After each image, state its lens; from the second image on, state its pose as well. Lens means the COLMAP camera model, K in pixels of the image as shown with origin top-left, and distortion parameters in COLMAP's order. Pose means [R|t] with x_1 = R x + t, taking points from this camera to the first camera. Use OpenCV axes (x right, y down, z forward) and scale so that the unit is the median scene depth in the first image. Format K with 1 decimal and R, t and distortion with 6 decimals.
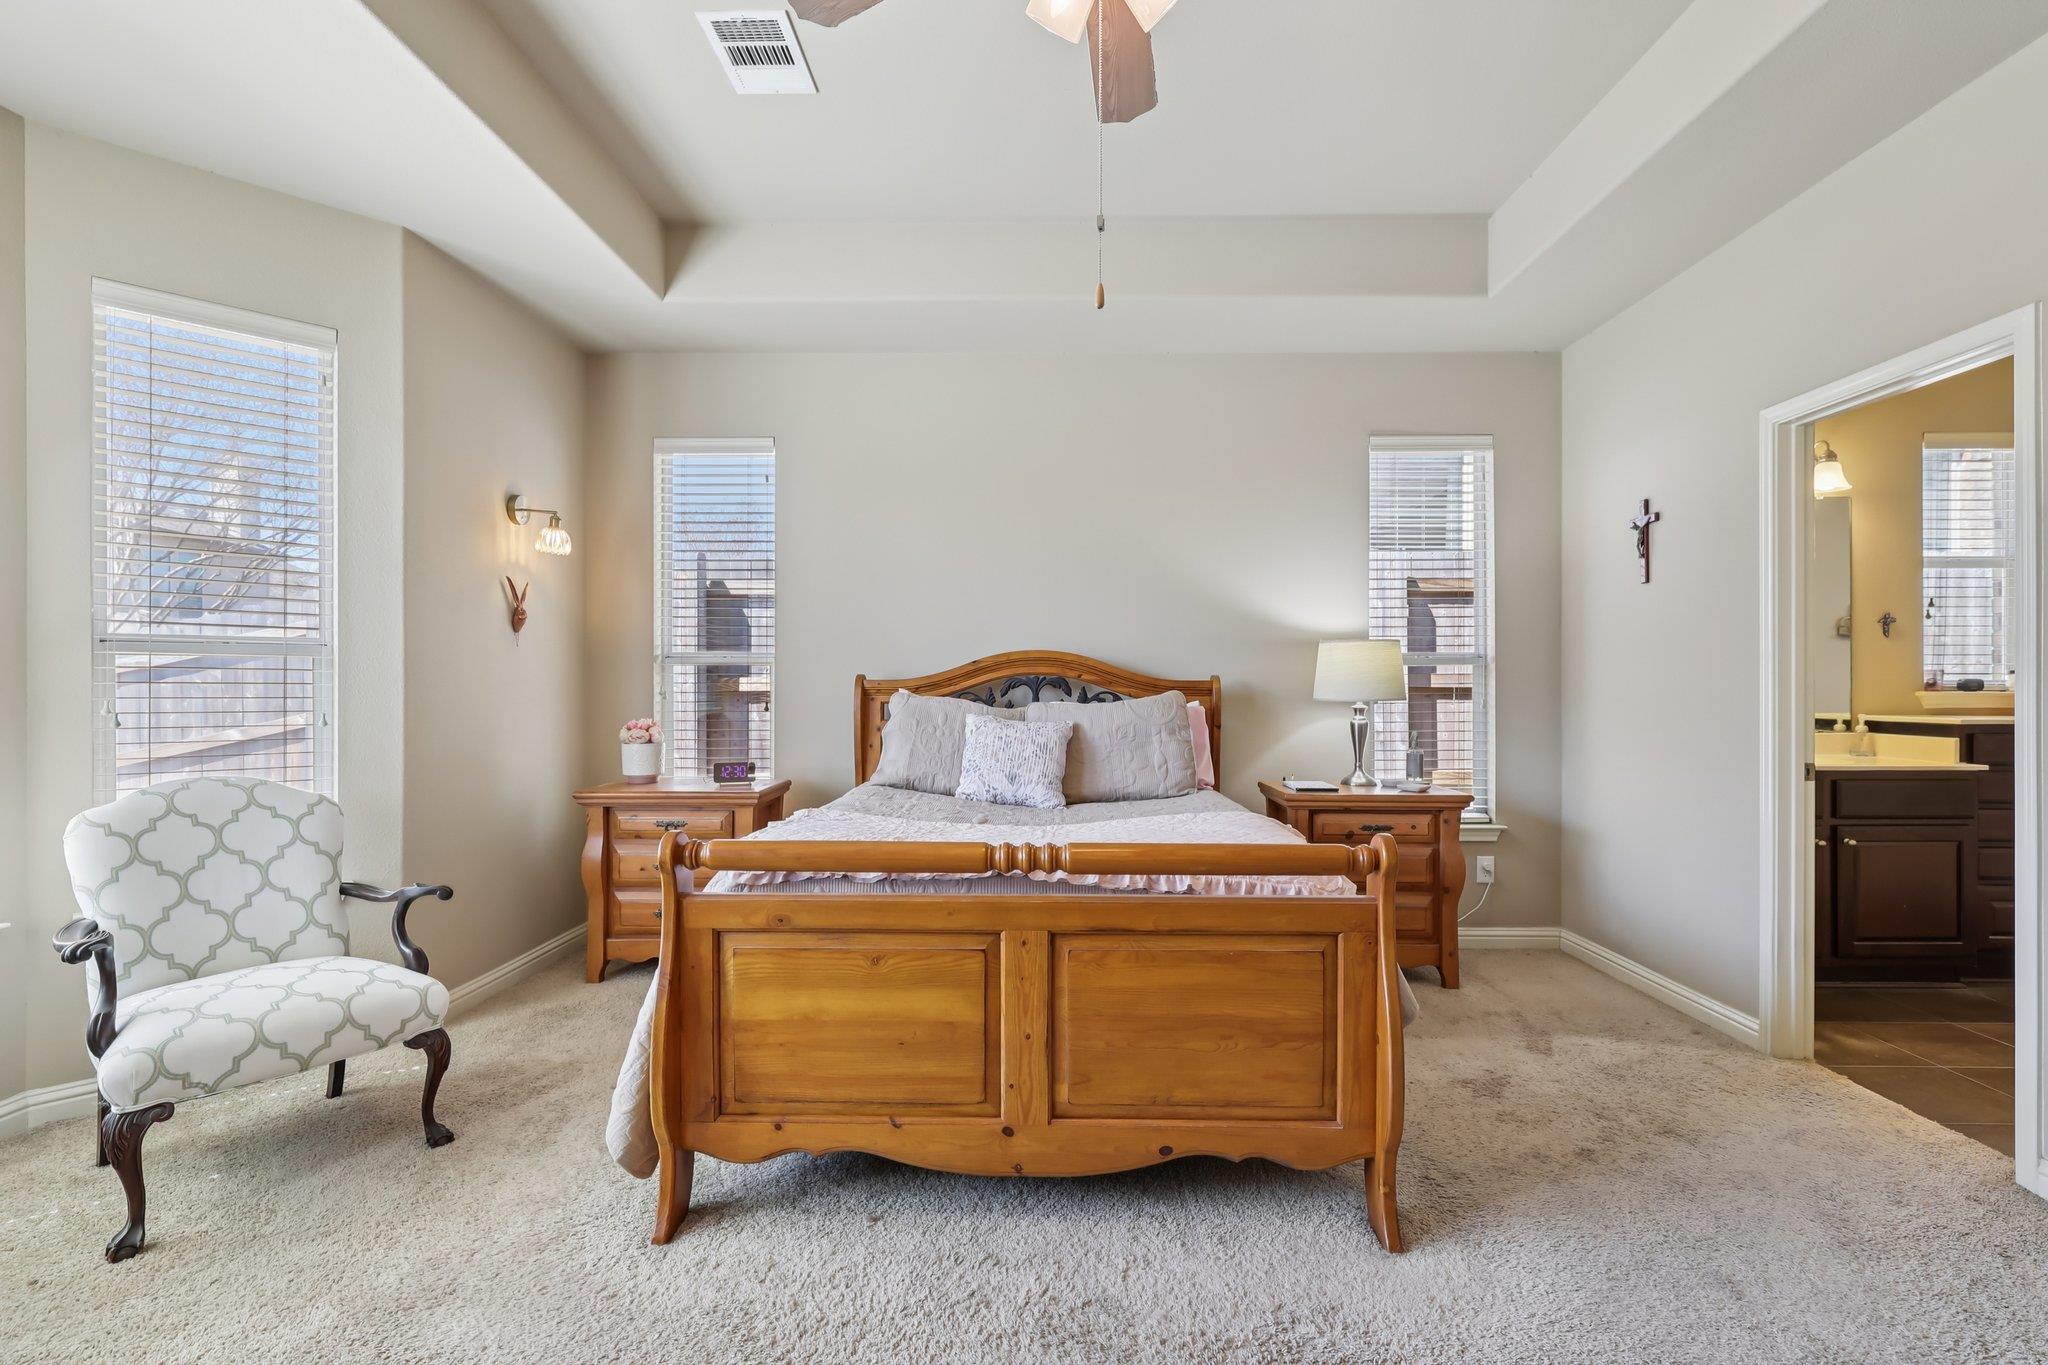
lens RADIAL K [[963.7, 0, 1041.5], [0, 963.7, 691.2], [0, 0, 1]] dist [0.001471, -0.000570]
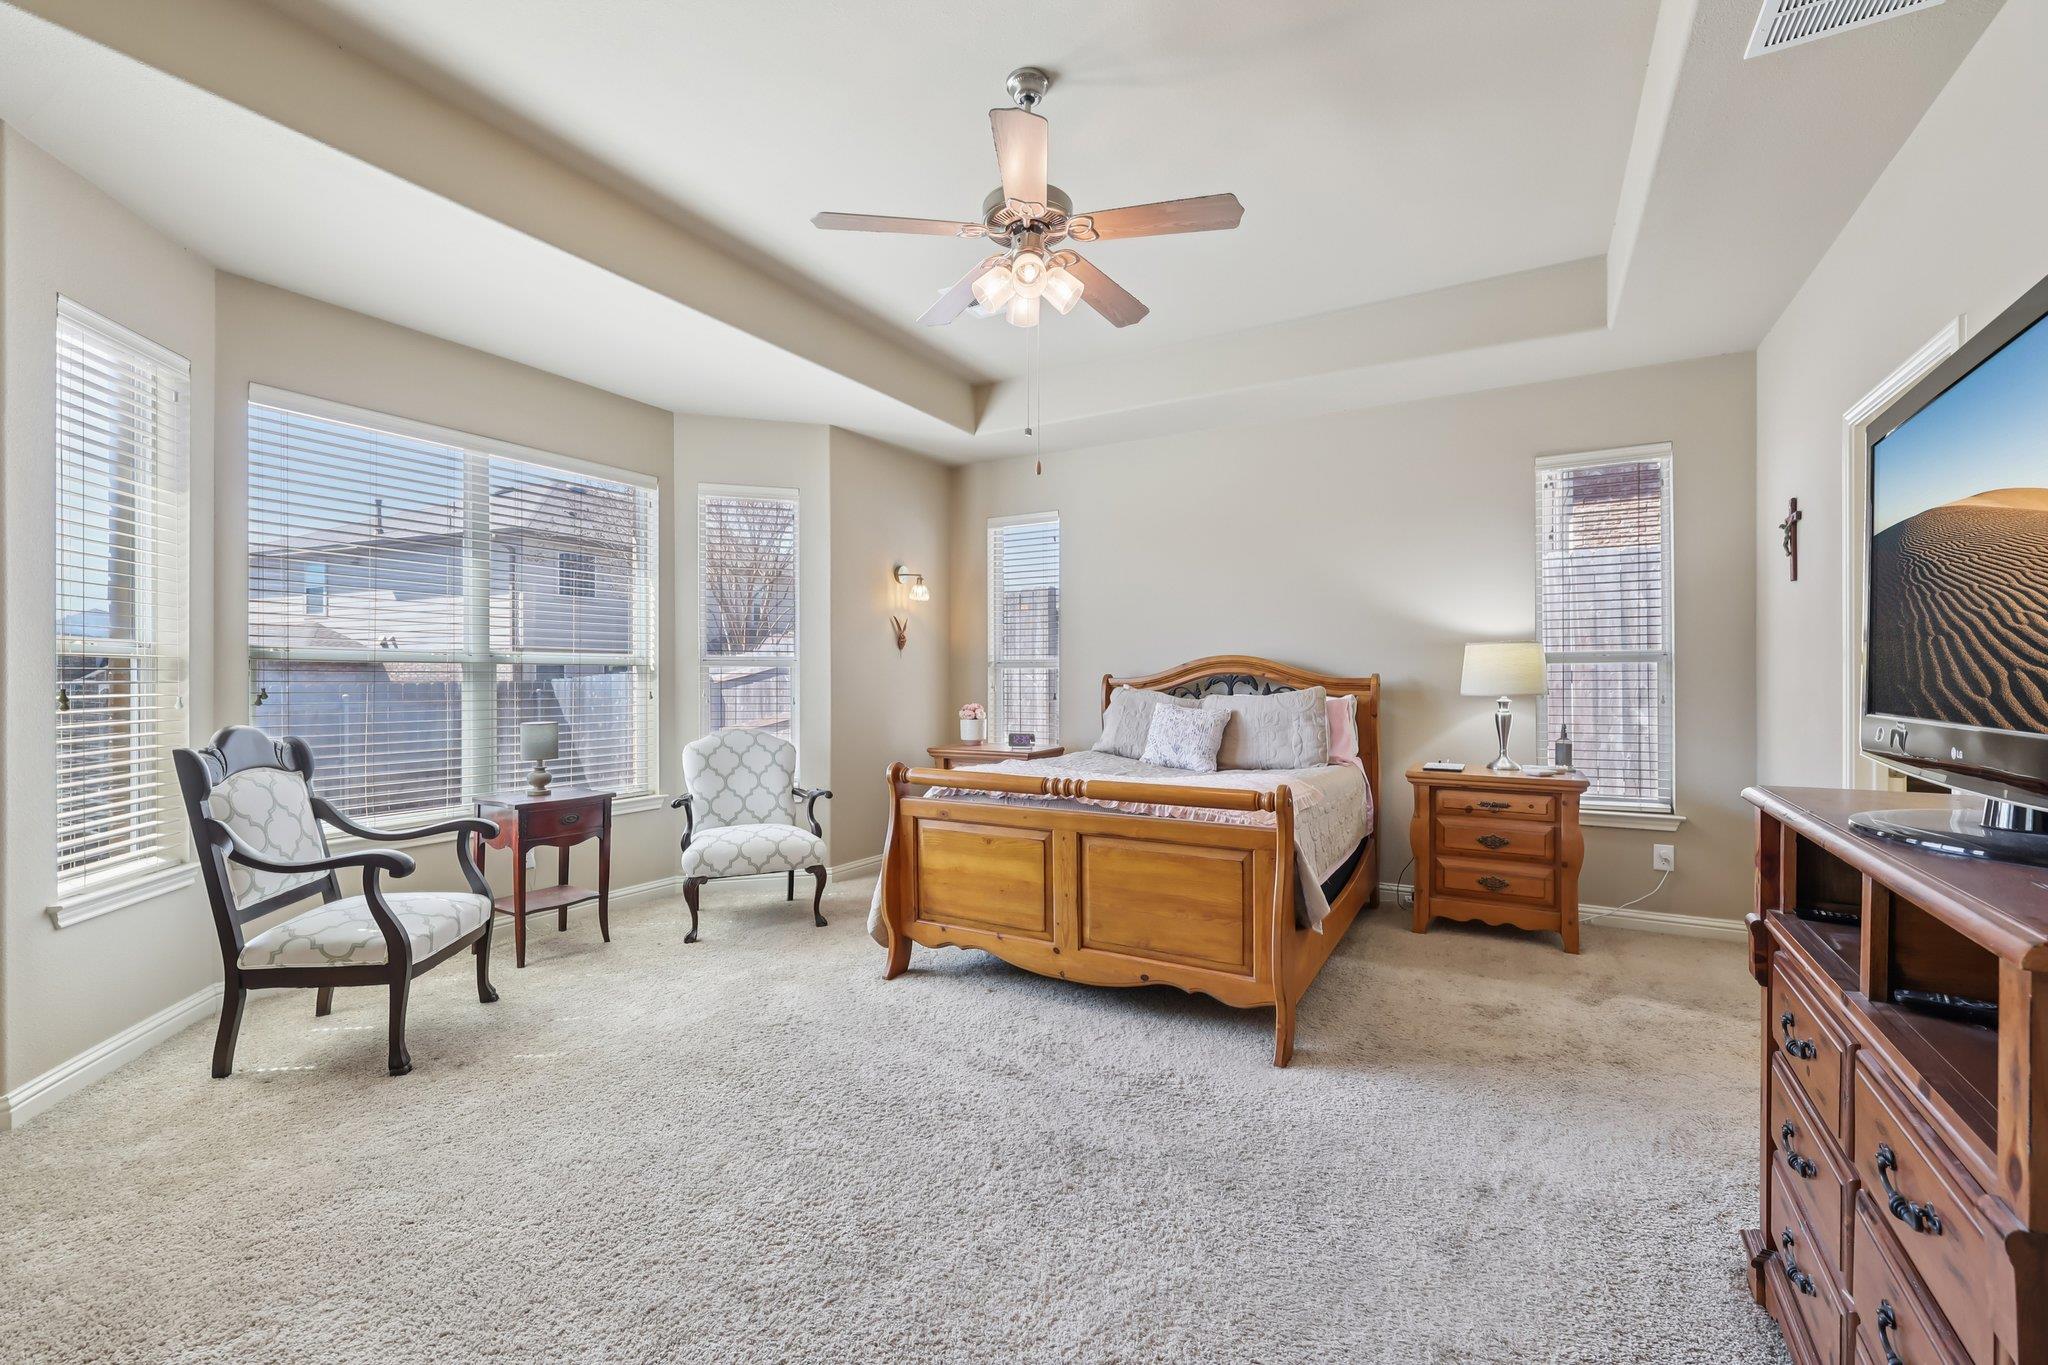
lens RADIAL K [[862.5, 0, 1015.8], [0, 862.5, 689.9], [0, 0, 1]] dist [-0.000045, -0.000570]
pose [[0.870966, 0.004135, -0.491326, 0.505042], [-0.001966, 0.999986, 0.004930, -0.000791], [0.491340, -0.003328, 0.870962, -0.263680]]
